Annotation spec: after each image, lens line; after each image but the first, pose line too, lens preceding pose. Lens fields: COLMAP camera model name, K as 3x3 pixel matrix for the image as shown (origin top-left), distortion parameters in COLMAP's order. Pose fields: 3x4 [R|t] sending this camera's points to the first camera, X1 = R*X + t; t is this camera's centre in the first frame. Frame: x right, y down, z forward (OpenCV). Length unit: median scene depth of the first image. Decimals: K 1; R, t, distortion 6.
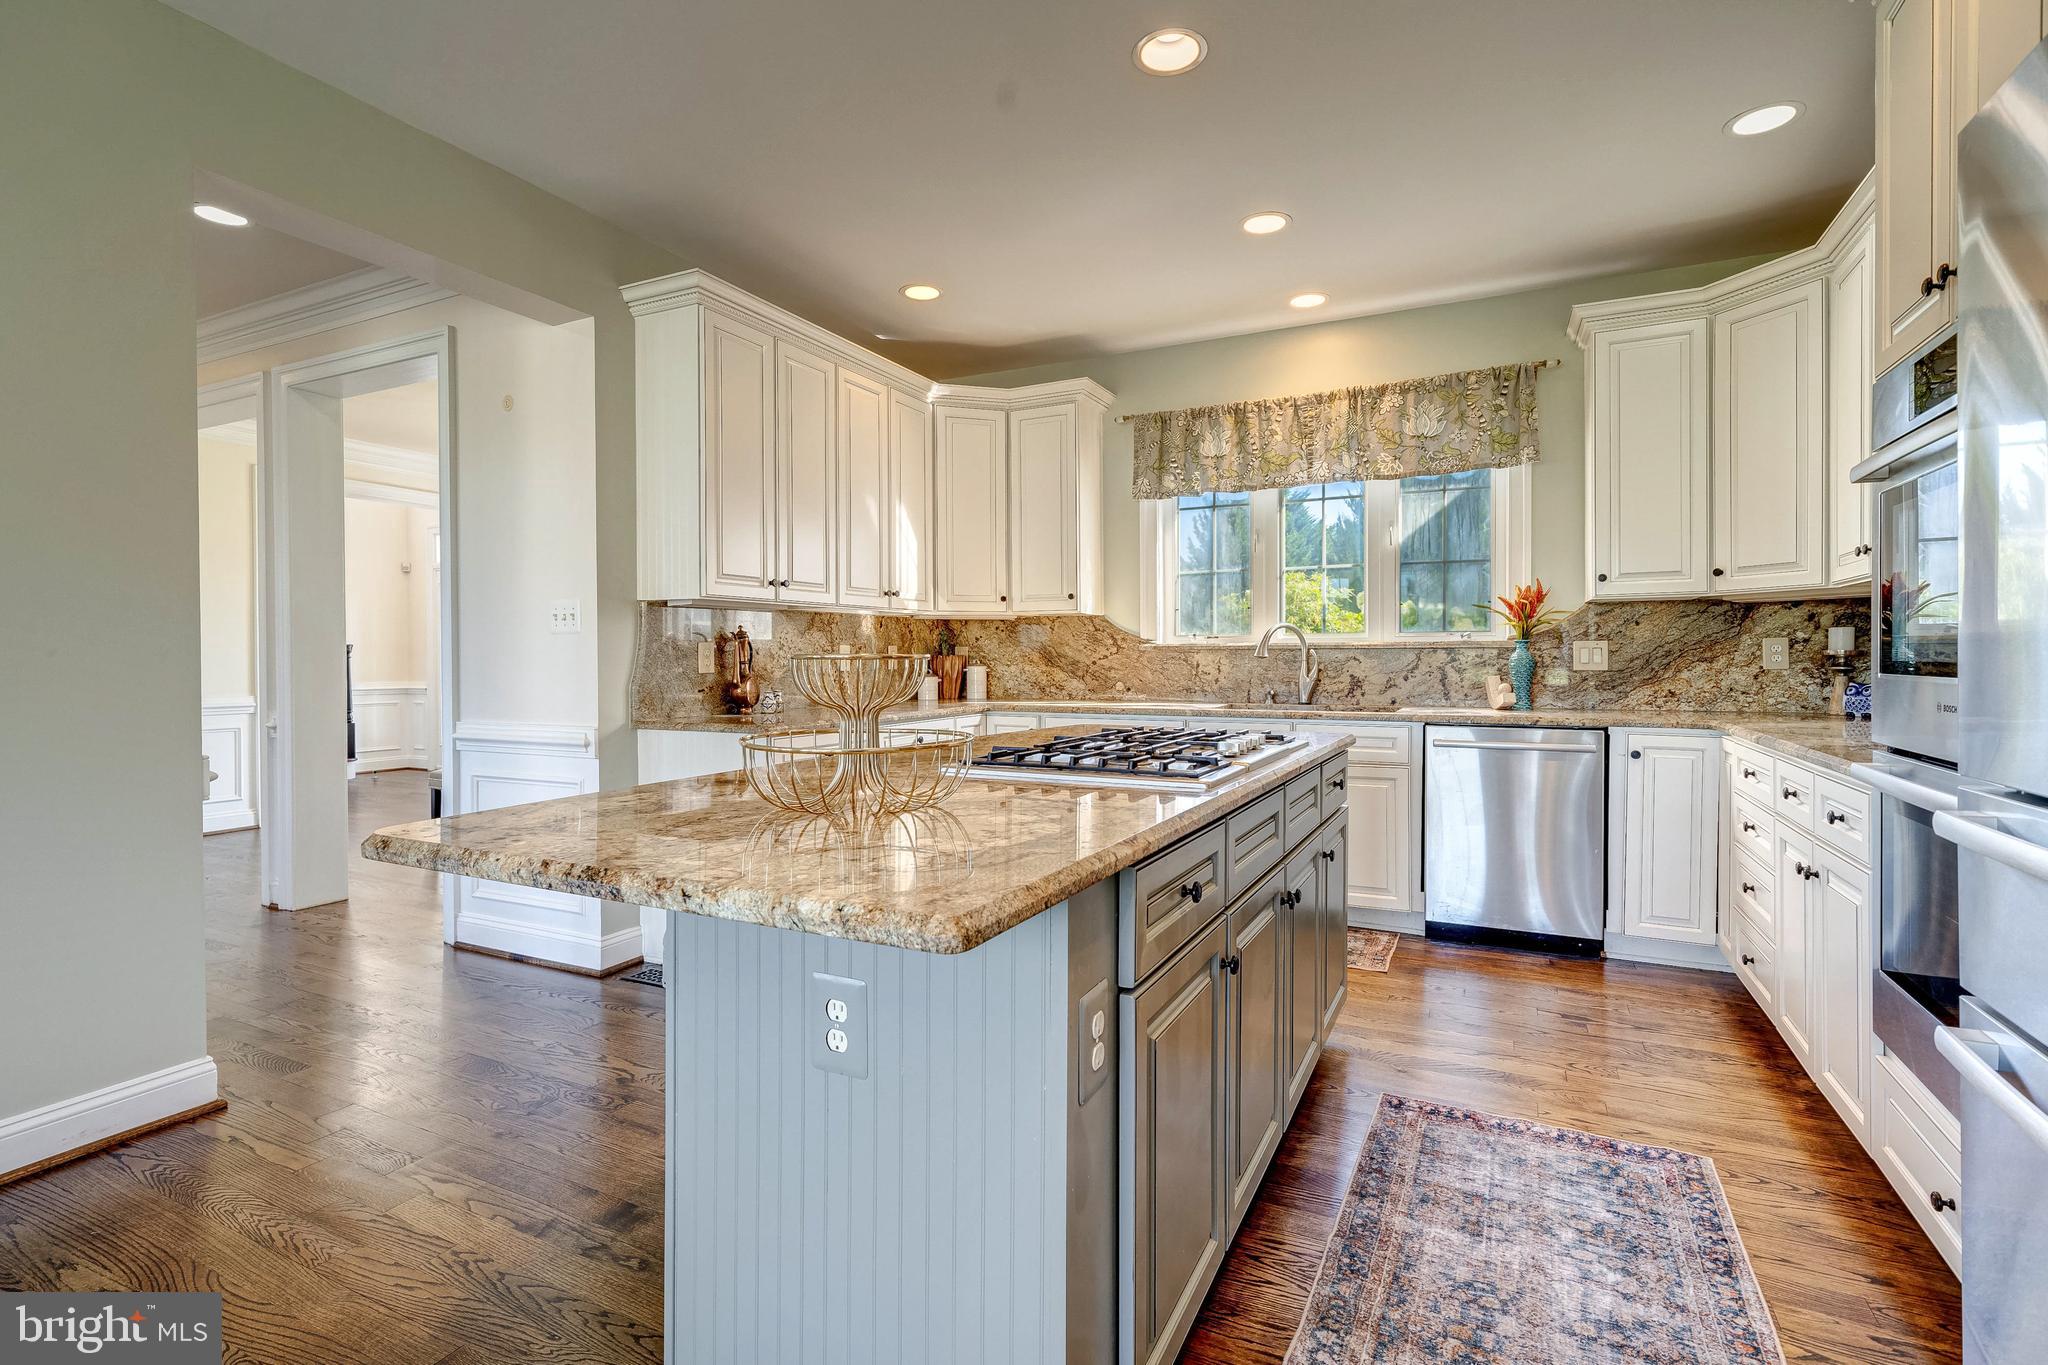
lens RADIAL K [[935.9, 0, 1024.4], [0, 935.9, 662.9], [0, 0, 1]] dist [0.001239, 0.000136]
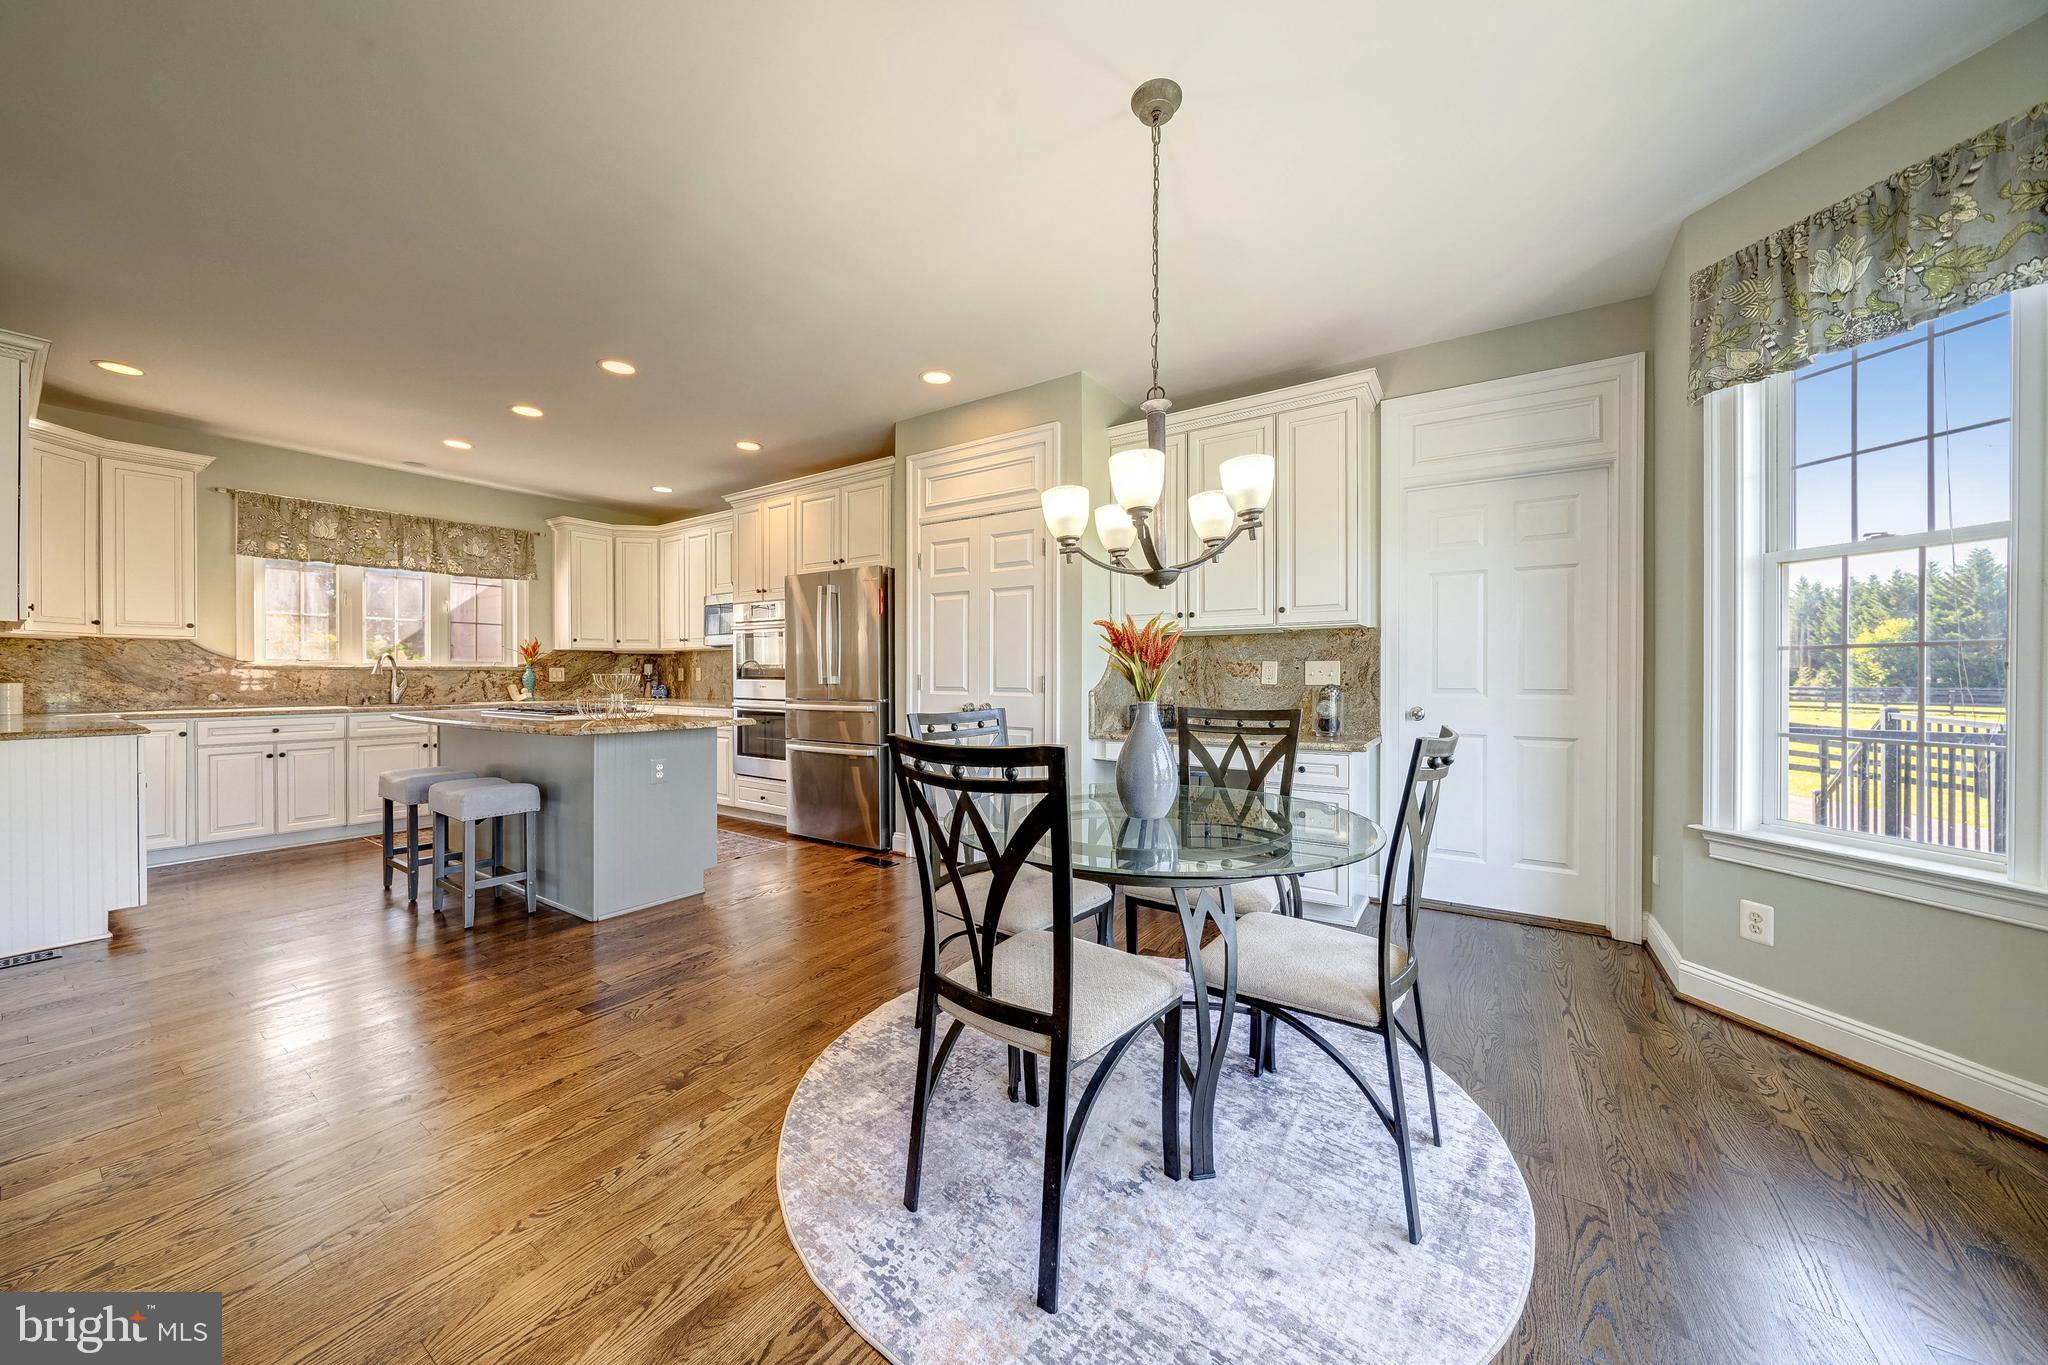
lens RADIAL K [[707.8, 0, 1016.4], [0, 707.8, 678.8], [0, 0, 1]] dist [-0.000933, -0.000051]
pose [[0.114253, -0.001161, 0.993451, -0.792955], [0.006023, 0.999982, 0.000476, 0.006468], [-0.993433, 0.005929, 0.114258, -0.209246]]
